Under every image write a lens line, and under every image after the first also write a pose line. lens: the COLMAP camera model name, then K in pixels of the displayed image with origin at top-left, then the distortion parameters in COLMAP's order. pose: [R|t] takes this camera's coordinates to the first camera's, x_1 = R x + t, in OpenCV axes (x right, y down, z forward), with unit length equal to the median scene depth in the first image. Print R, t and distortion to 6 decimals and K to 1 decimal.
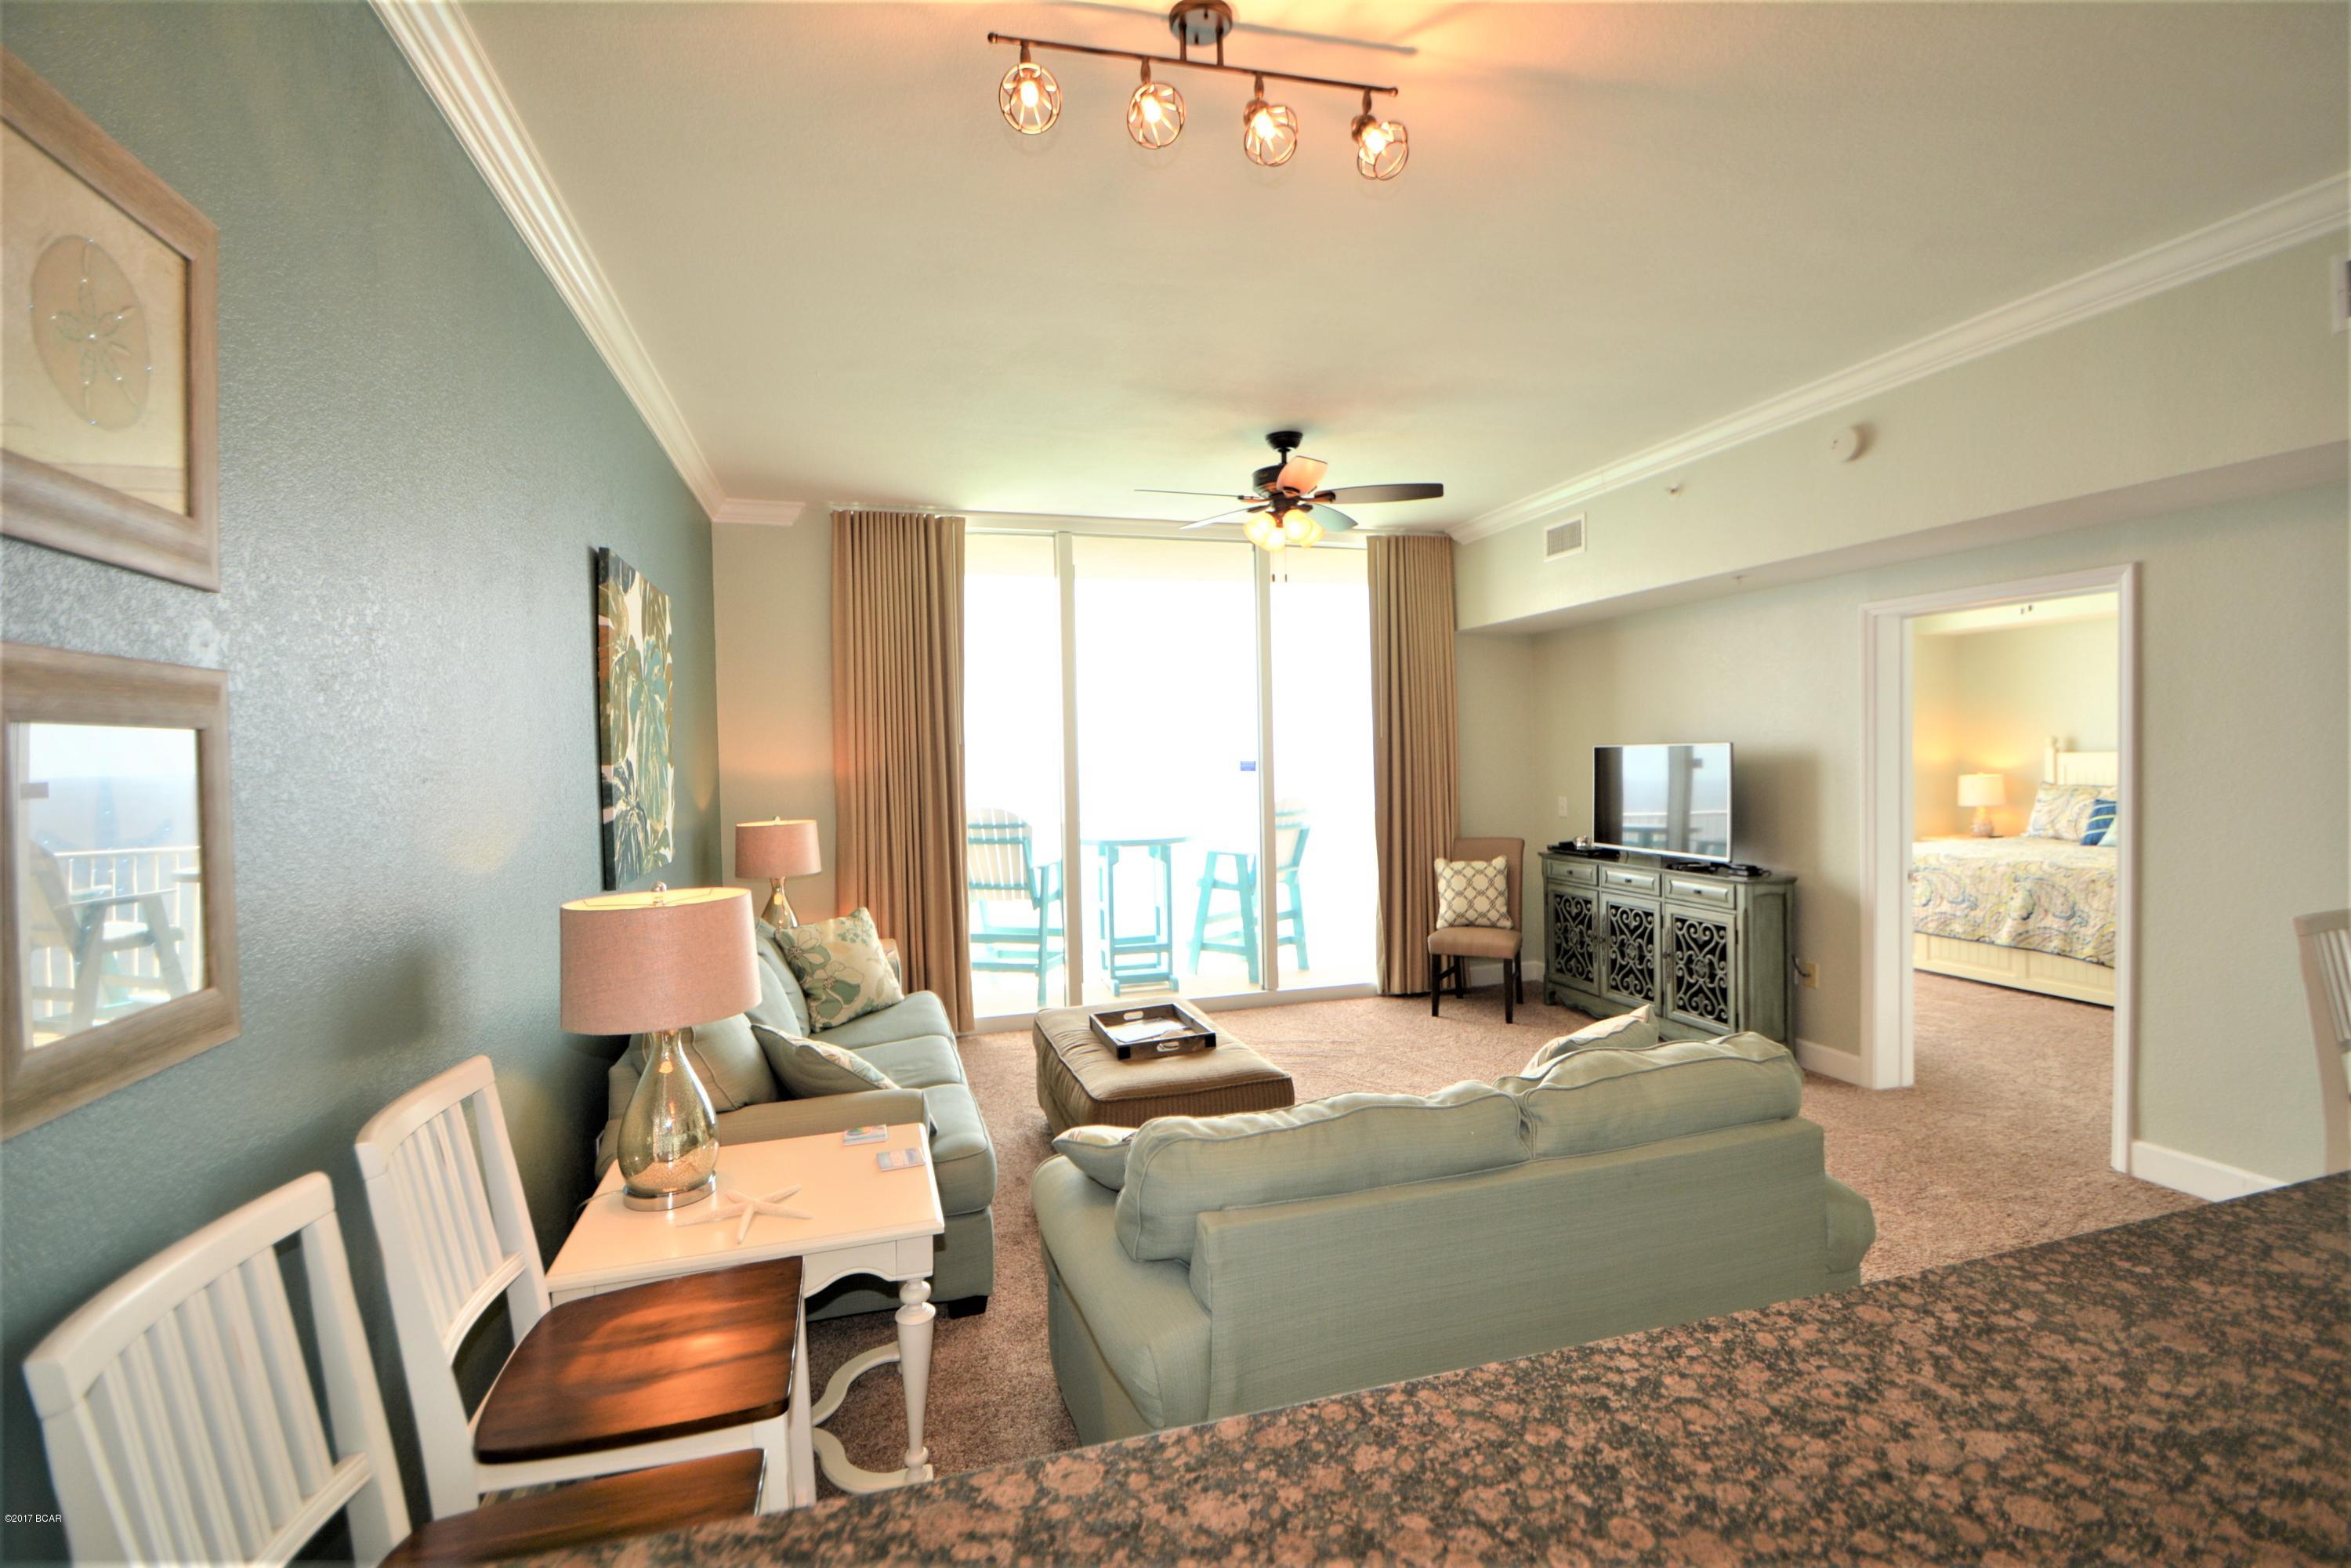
lens RADIAL K [[1058.6, 0, 1186.0], [0, 1058.6, 769.3], [0, 0, 1]] dist [0.017657, -0.016260]
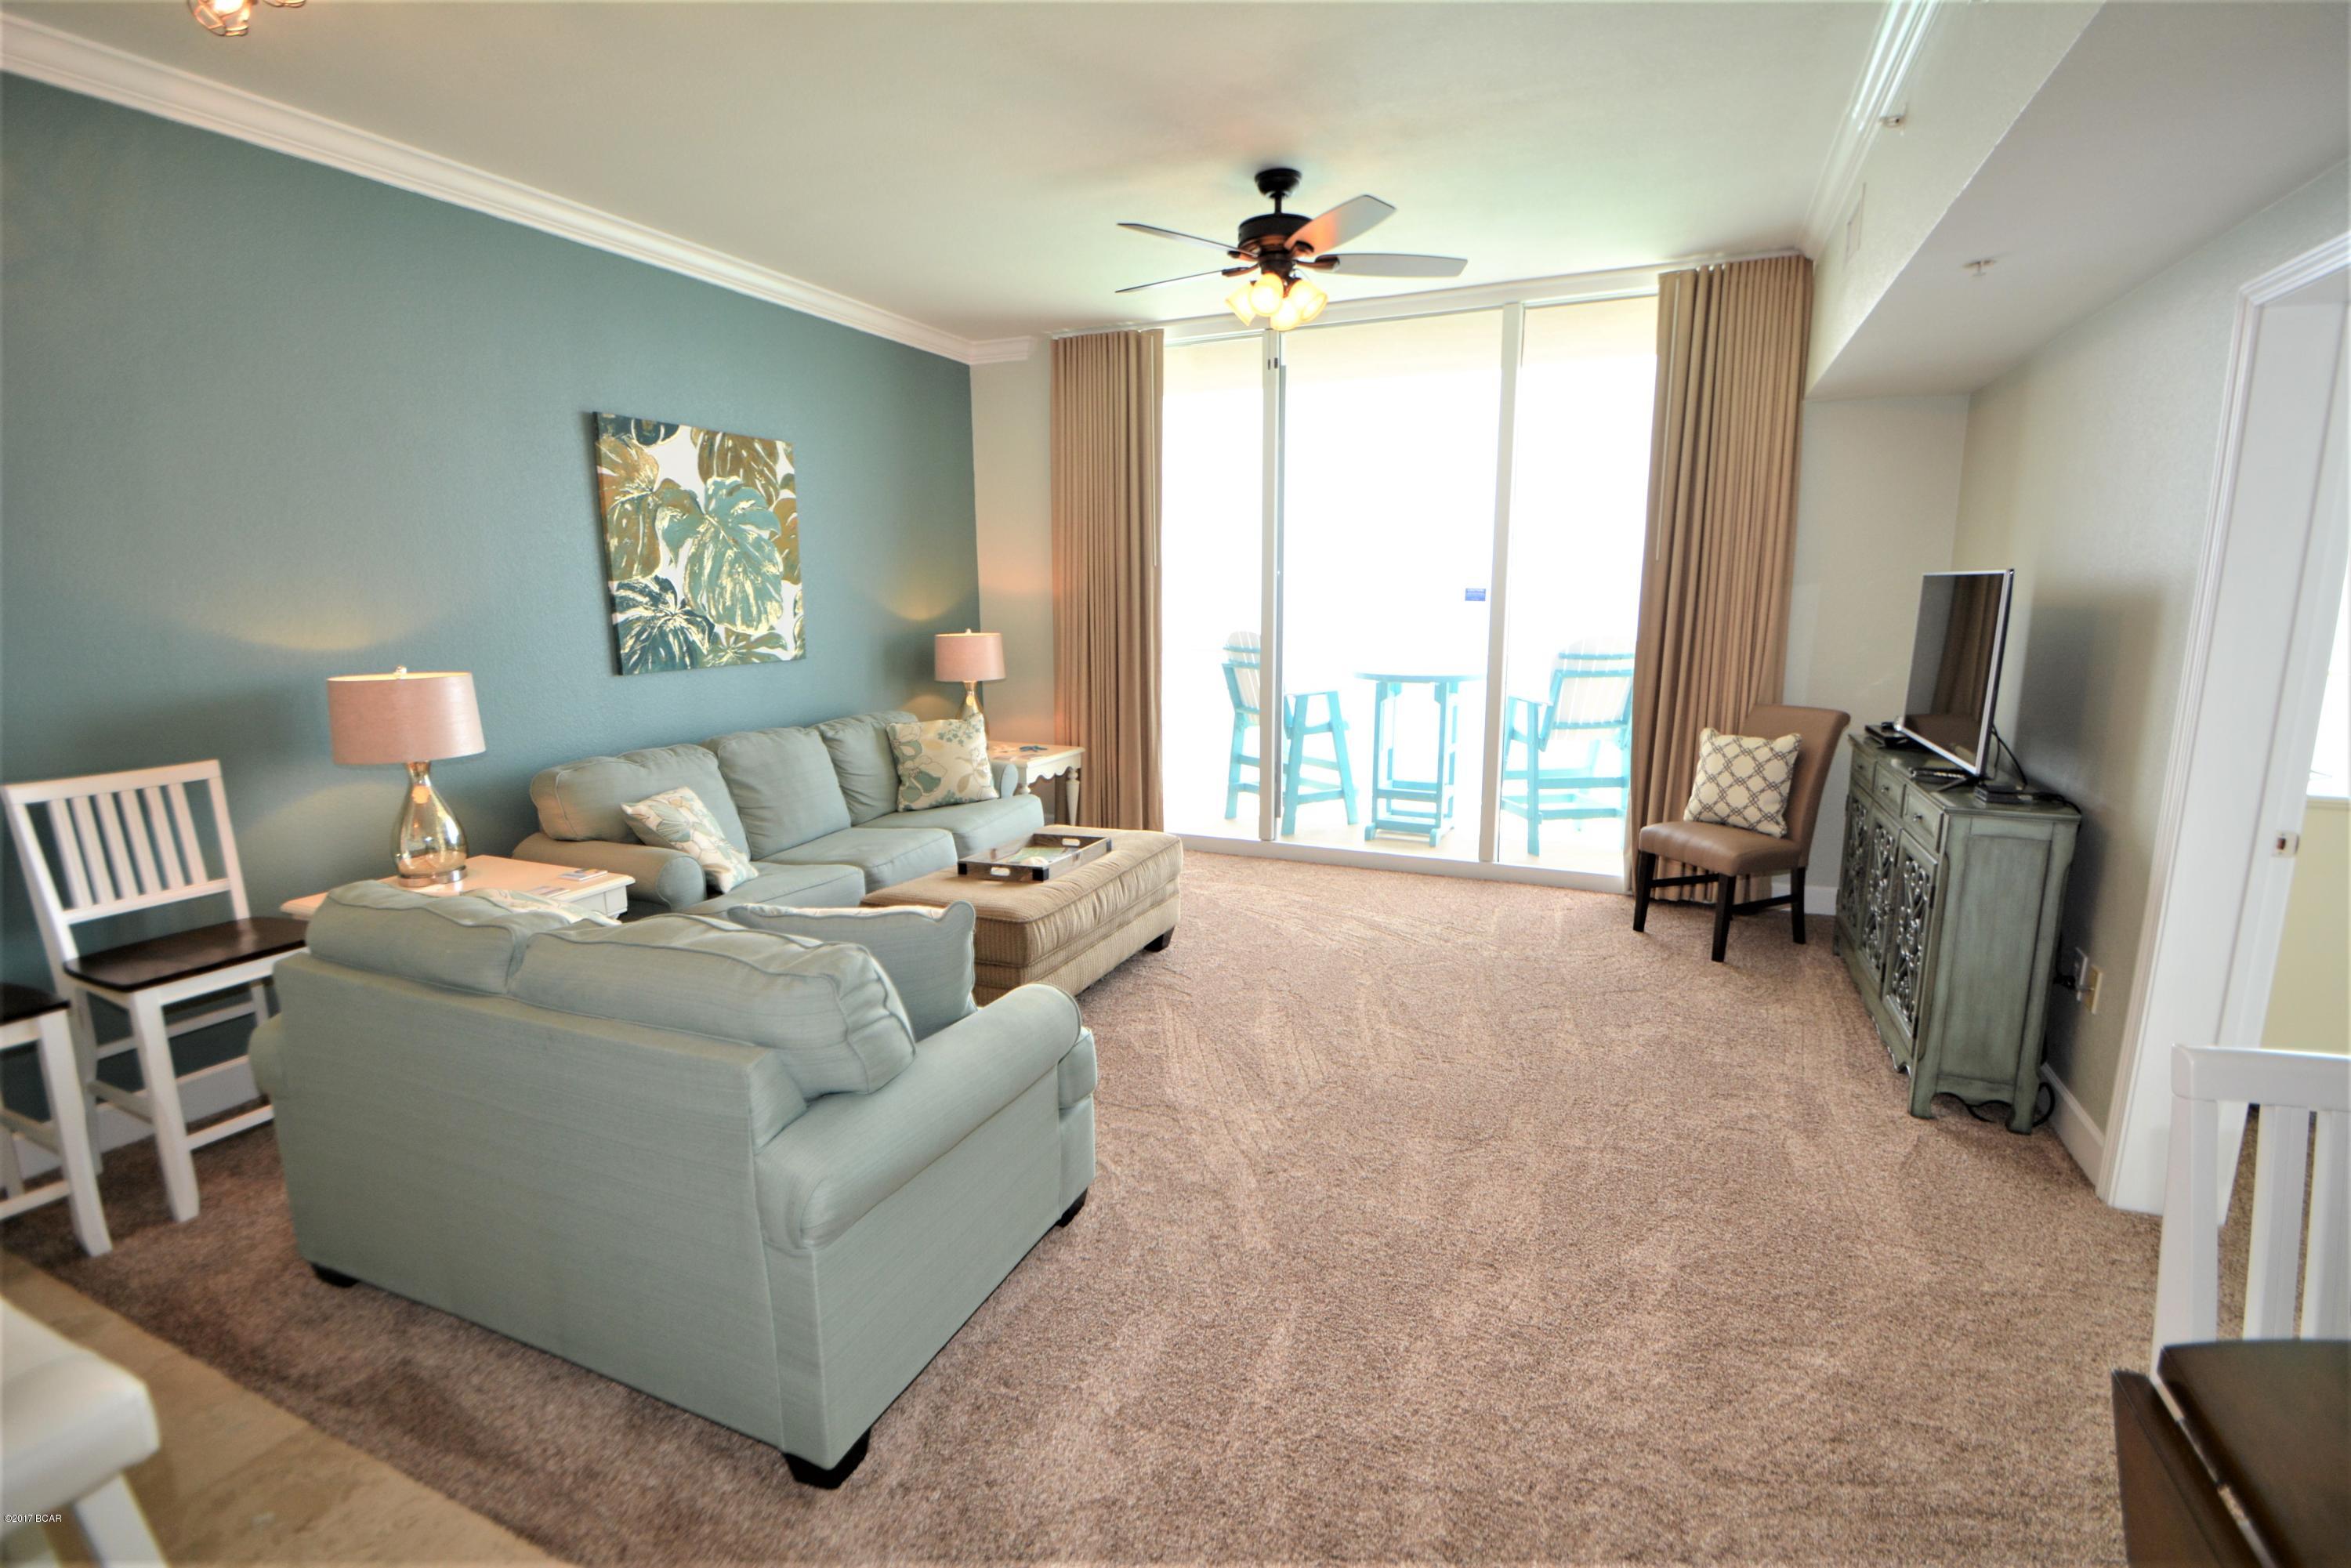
lens RADIAL K [[1058.6, 0, 1186.0], [0, 1058.6, 769.3], [0, 0, 1]] dist [0.017657, -0.016260]
pose [[0.759252, 0.128072, -0.638071, 0.615470], [-0.018888, 0.984369, 0.175104, -0.013321], [0.650523, -0.120896, 0.749803, 0.301222]]
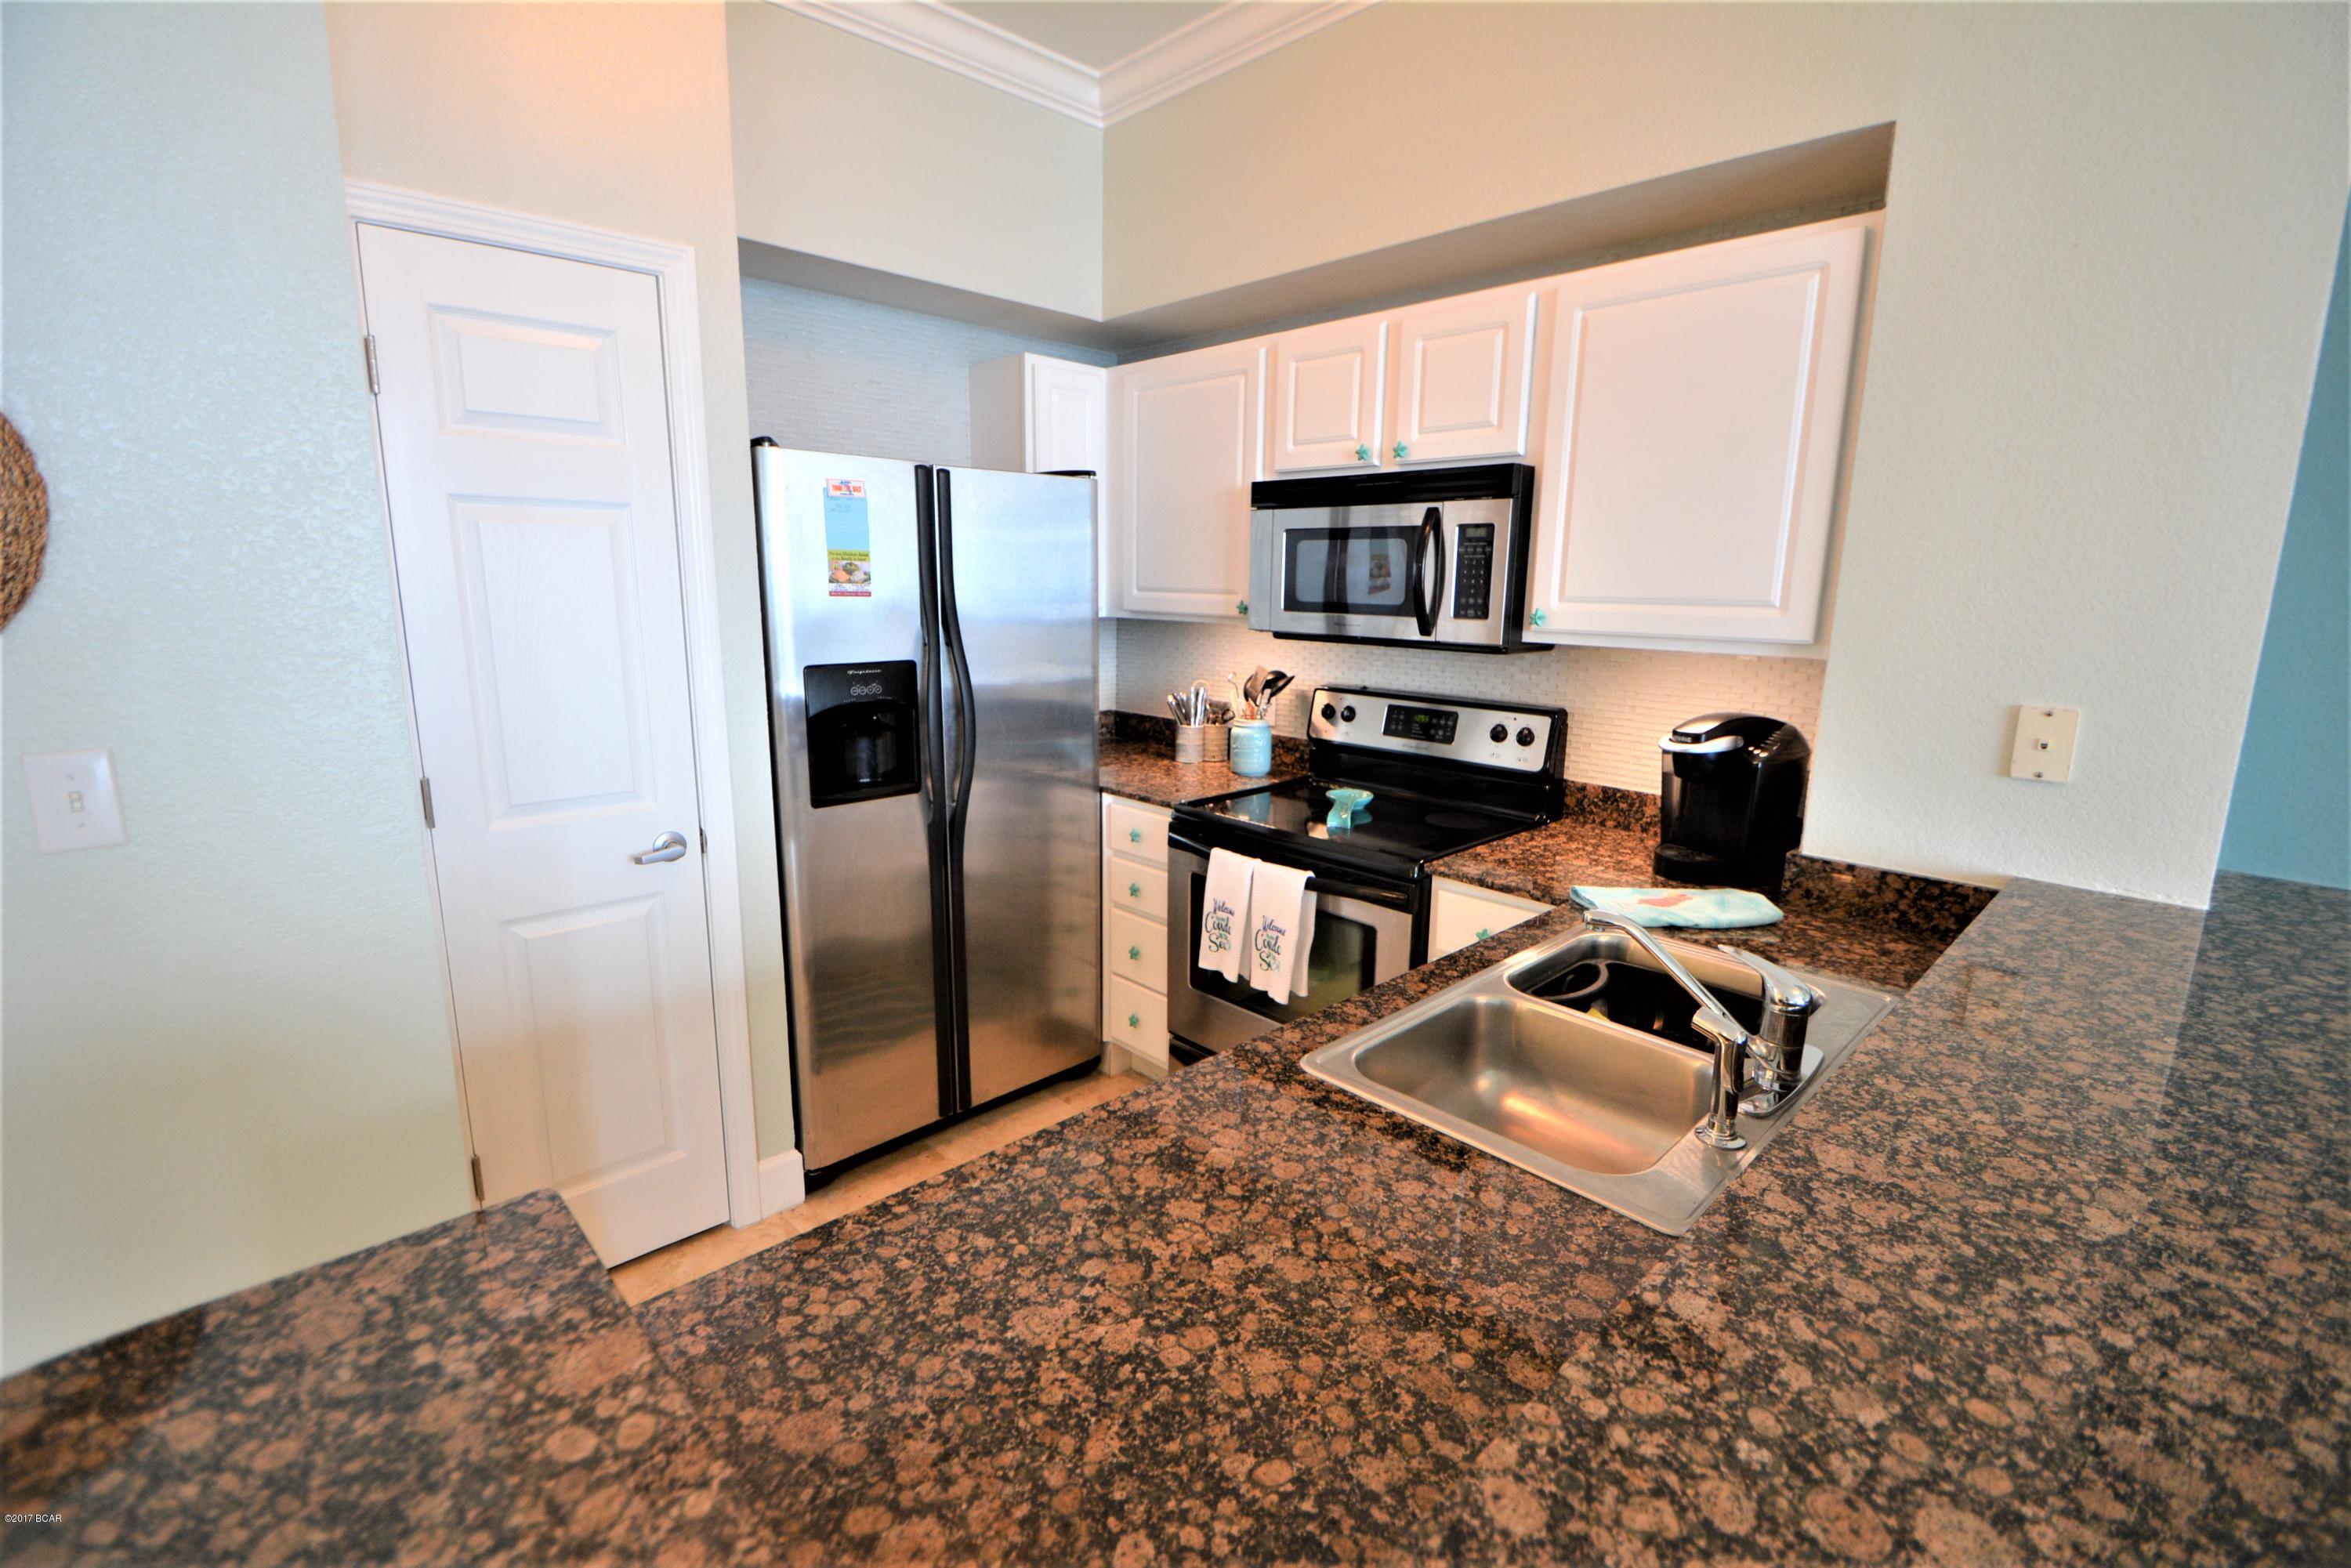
lens RADIAL K [[1041.7, 0, 1183.6], [0, 1041.7, 771.3], [0, 0, 1]] dist [-0.001133, -0.000944]
pose [[-0.891552, 0.094890, -0.442867, 0.334798], [-0.001782, 0.977065, 0.212935, -0.007877], [0.452915, 0.190632, -0.870935, 0.232652]]
